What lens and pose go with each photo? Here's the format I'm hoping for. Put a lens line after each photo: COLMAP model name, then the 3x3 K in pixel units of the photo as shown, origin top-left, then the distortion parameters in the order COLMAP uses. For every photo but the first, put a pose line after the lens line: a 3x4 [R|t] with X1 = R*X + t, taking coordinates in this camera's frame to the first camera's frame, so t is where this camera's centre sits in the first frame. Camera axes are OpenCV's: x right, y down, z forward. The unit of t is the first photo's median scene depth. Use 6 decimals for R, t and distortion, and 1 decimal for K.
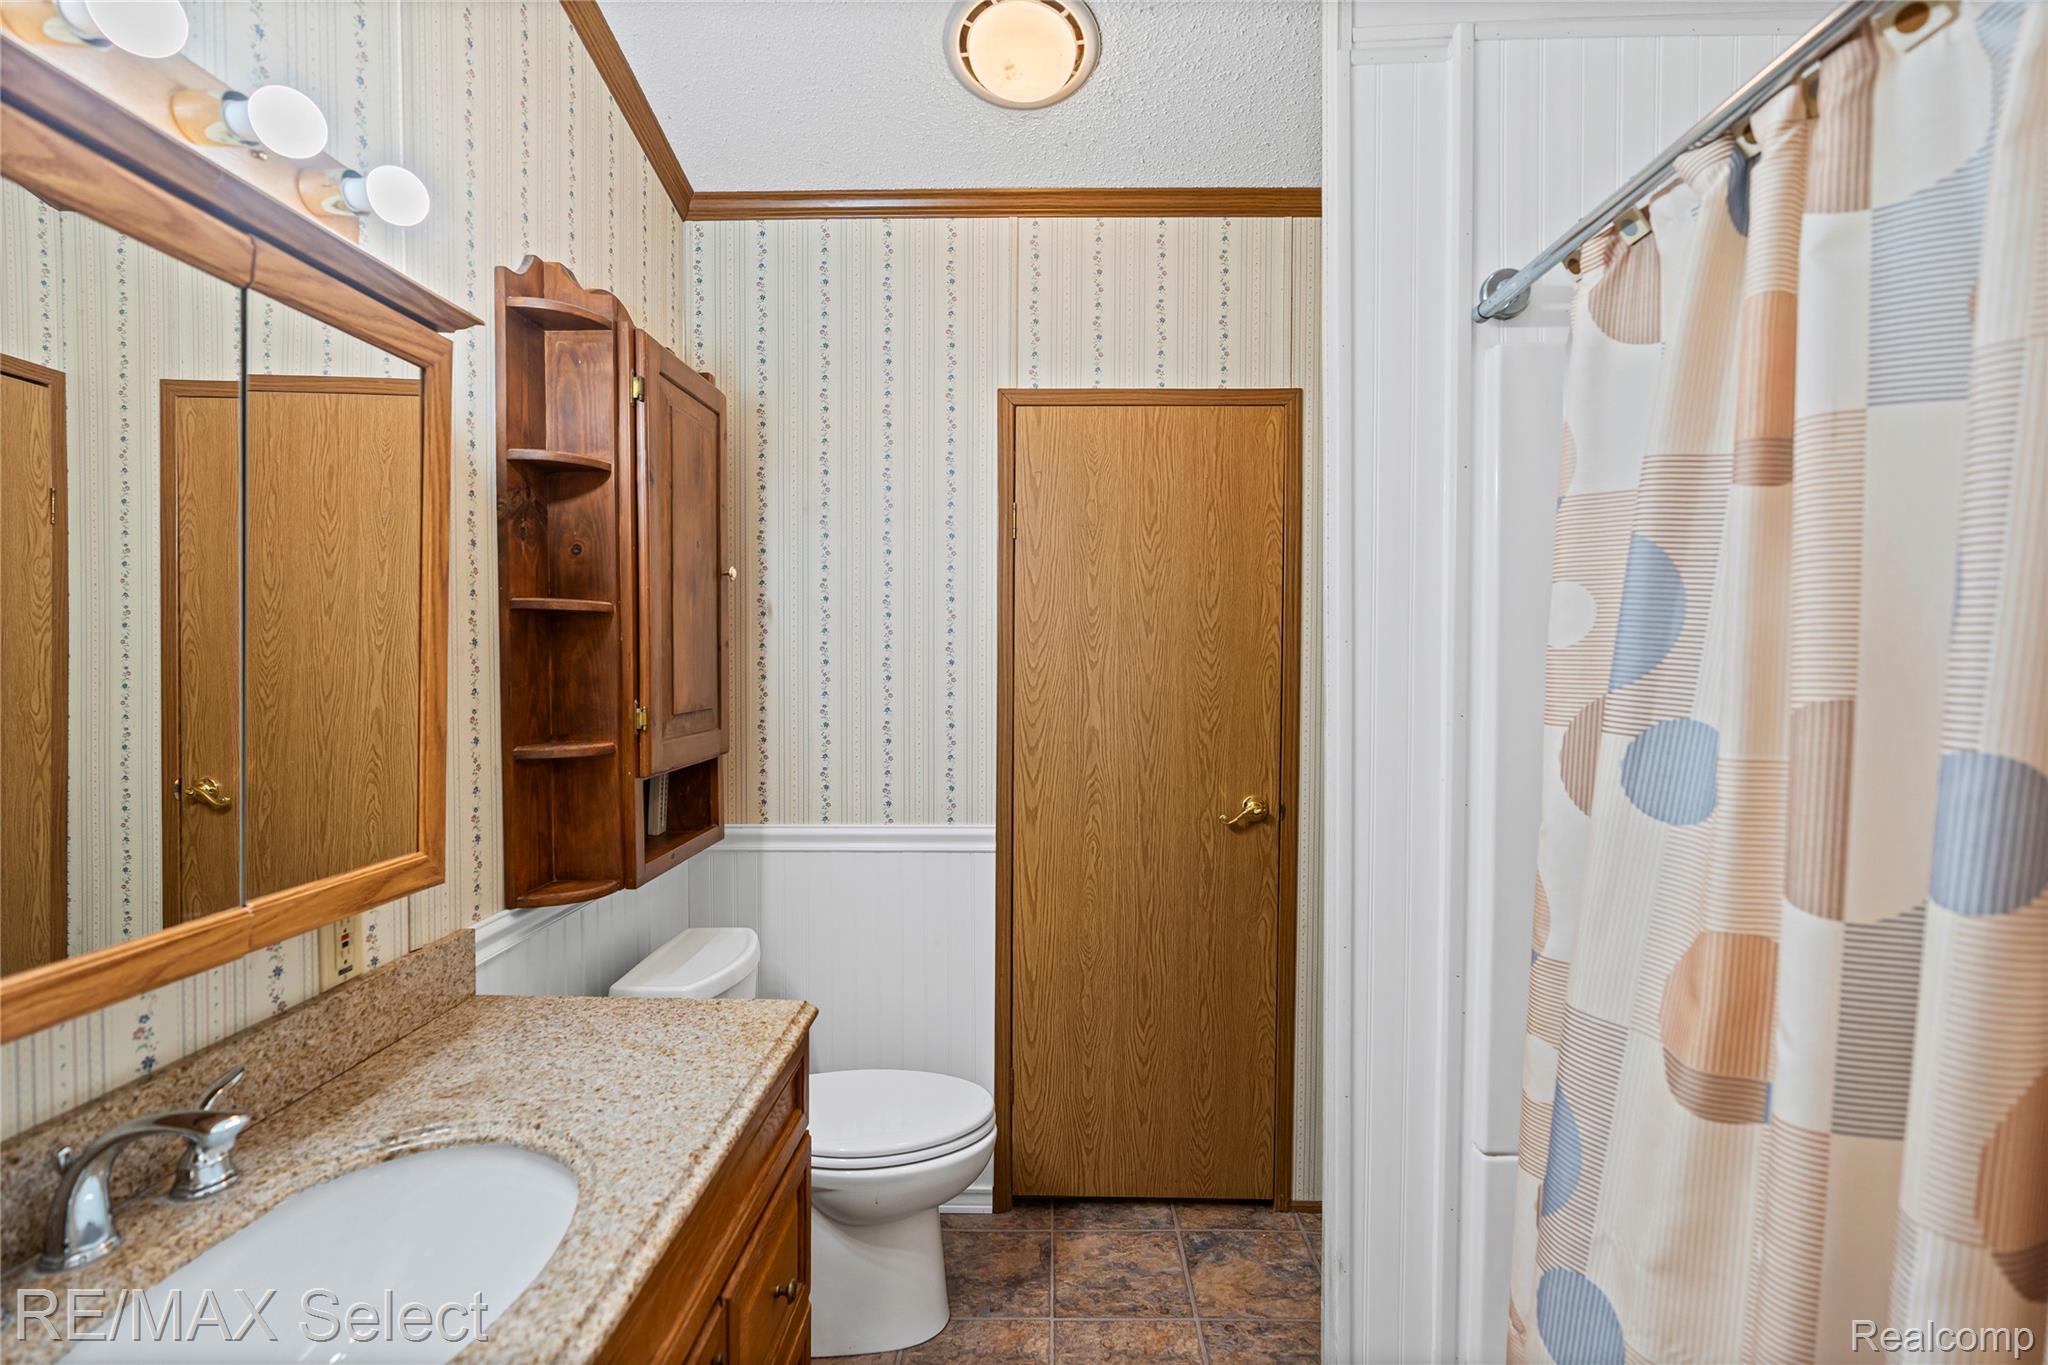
lens RADIAL K [[943.8, 0, 1018.8], [0, 943.8, 661.5], [0, 0, 1]] dist [0.000092, -0.000050]
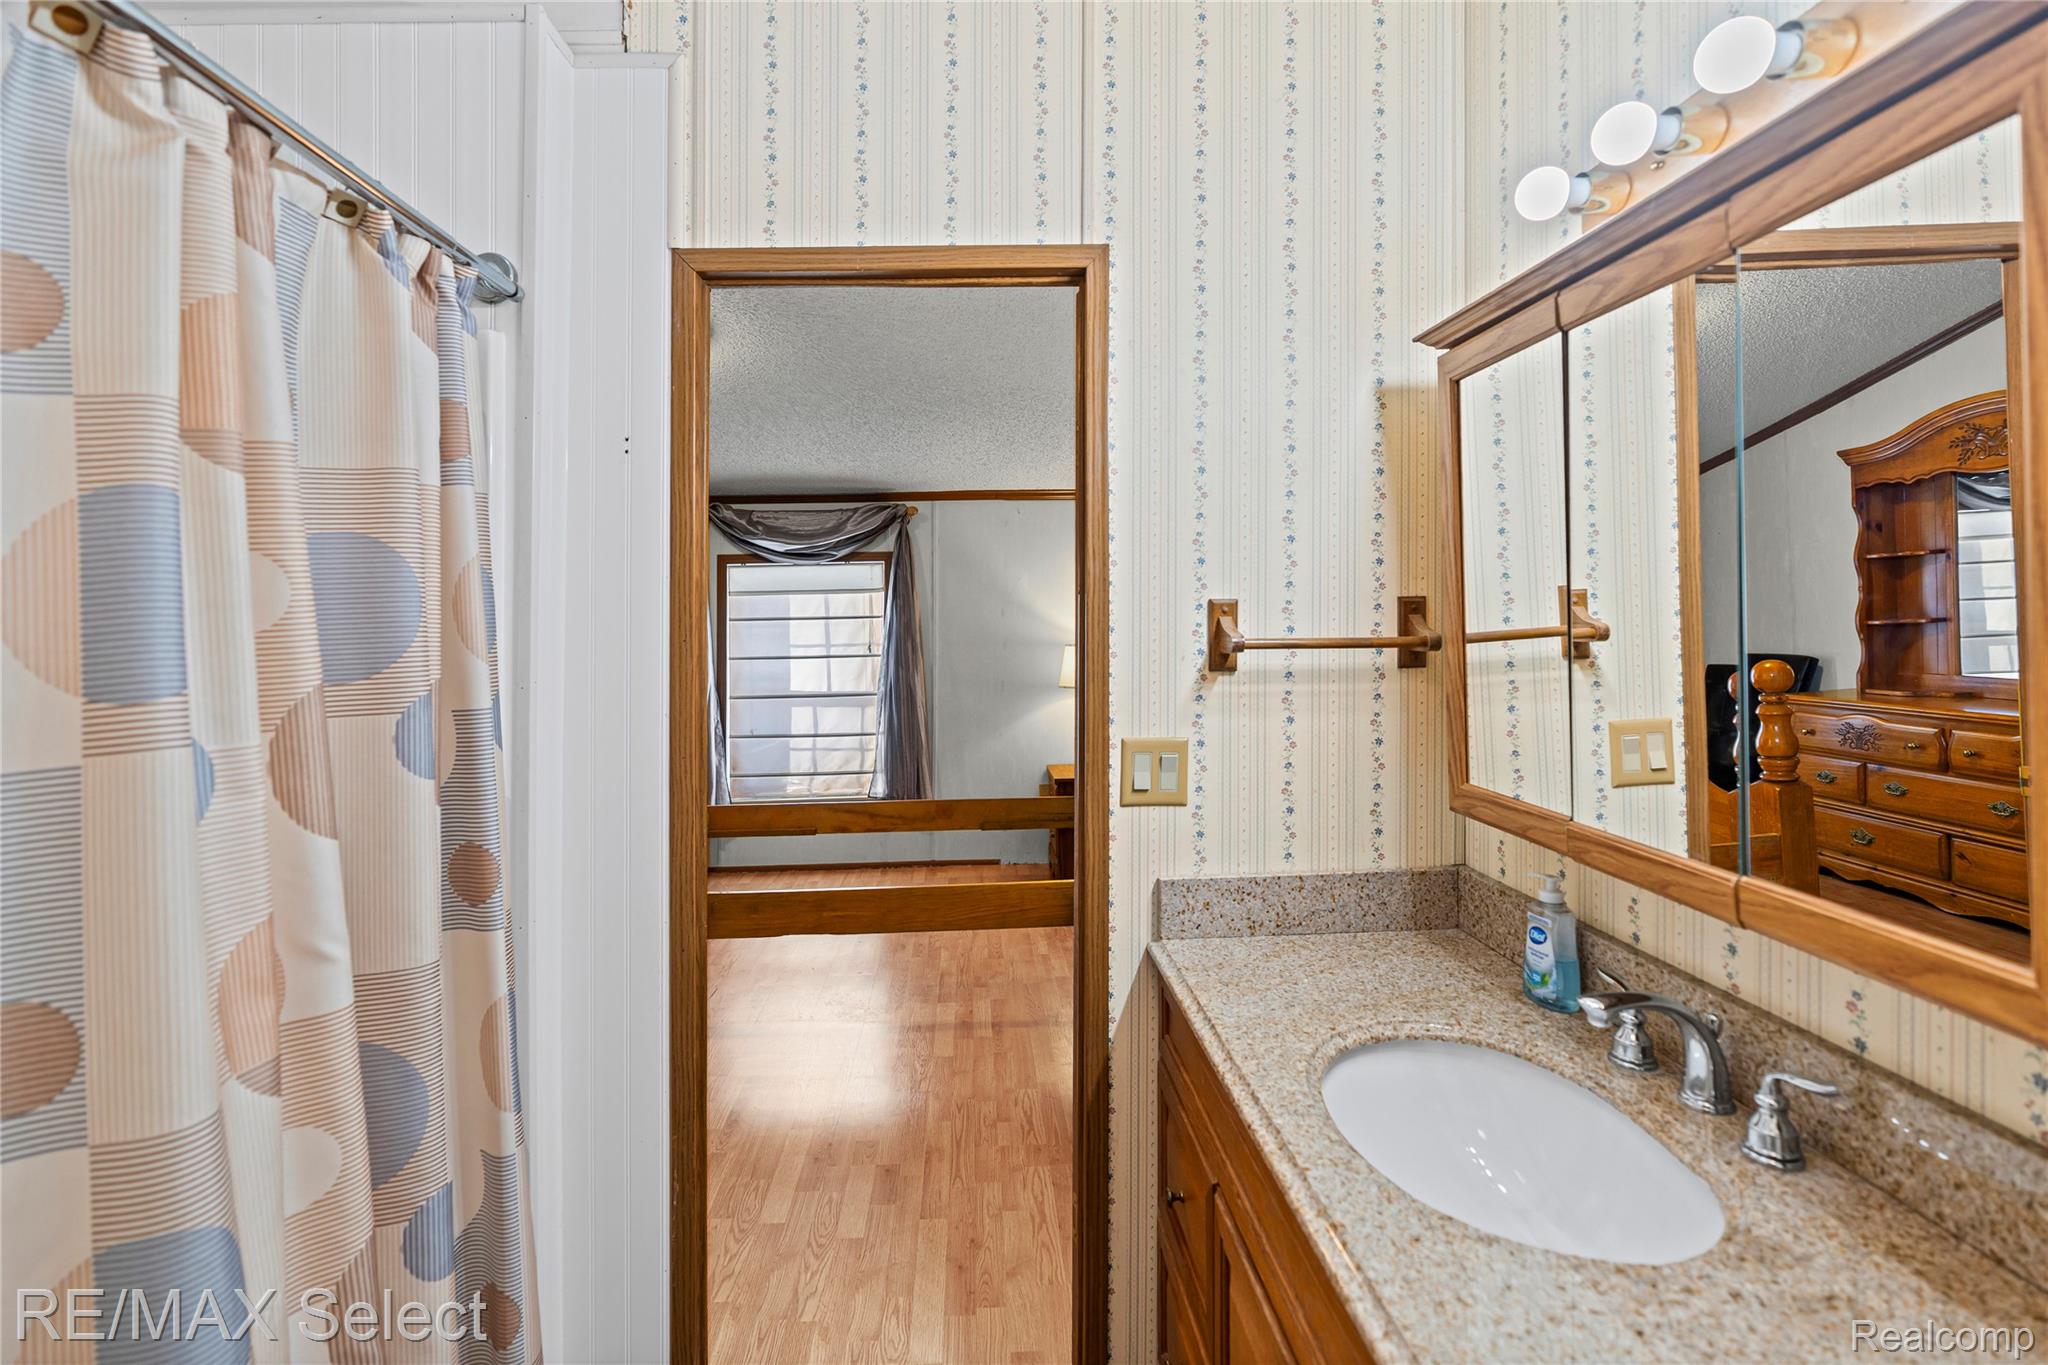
lens RADIAL K [[943.8, 0, 1018.8], [0, 943.8, 661.5], [0, 0, 1]] dist [0.000092, -0.000050]
pose [[-0.995891, 0.021483, -0.087979, 0.000931], [0.017268, 0.998679, 0.048390, -0.023962], [0.088903, 0.046672, -0.994946, 1.984135]]
